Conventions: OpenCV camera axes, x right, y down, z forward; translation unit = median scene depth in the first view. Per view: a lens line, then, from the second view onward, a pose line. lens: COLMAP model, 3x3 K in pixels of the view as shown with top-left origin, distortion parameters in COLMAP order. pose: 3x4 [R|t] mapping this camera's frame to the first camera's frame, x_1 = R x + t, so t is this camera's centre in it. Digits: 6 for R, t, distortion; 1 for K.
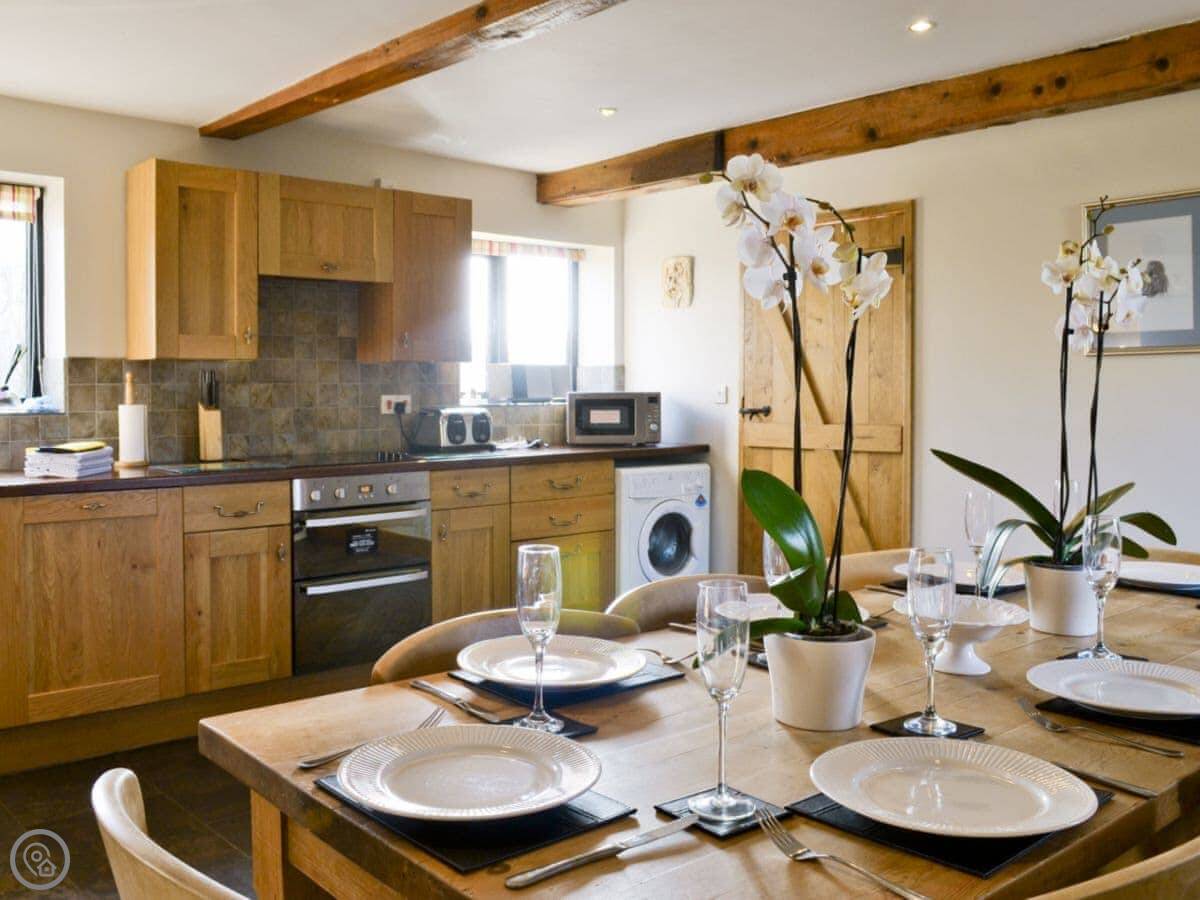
lens RADIAL K [[1063.3, 0, 600.0], [0, 1063.3, 450.0], [0, 0, 1]] dist [-0.068441, -0.011433]
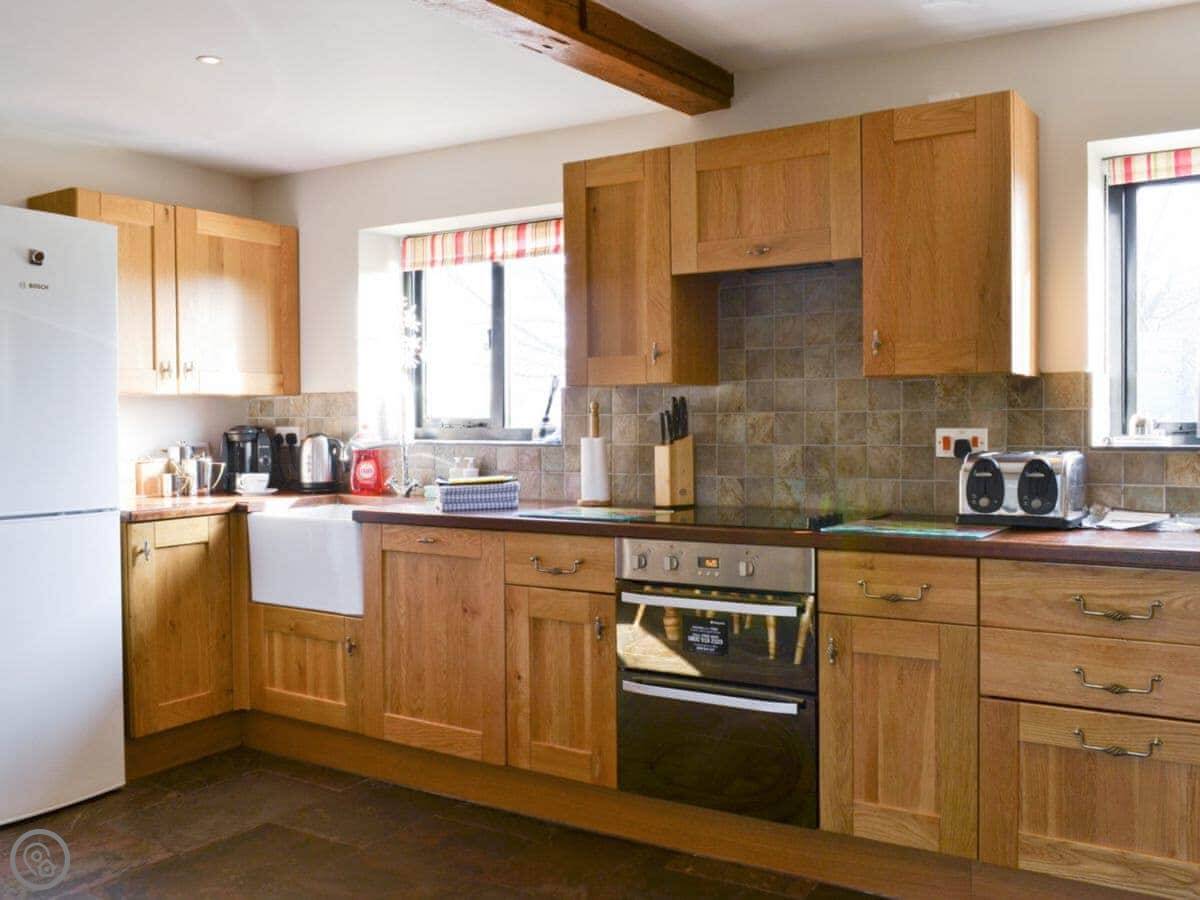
lens RADIAL K [[1120.4, 0, 600.0], [0, 1120.4, 450.0], [0, 0, 1]] dist [-0.061617, -0.003434]
pose [[0.251704, 0.026211, -0.967449, 0.467824], [-0.047584, 0.998759, 0.014680, -0.044677], [0.966634, 0.042340, 0.252639, 0.727041]]
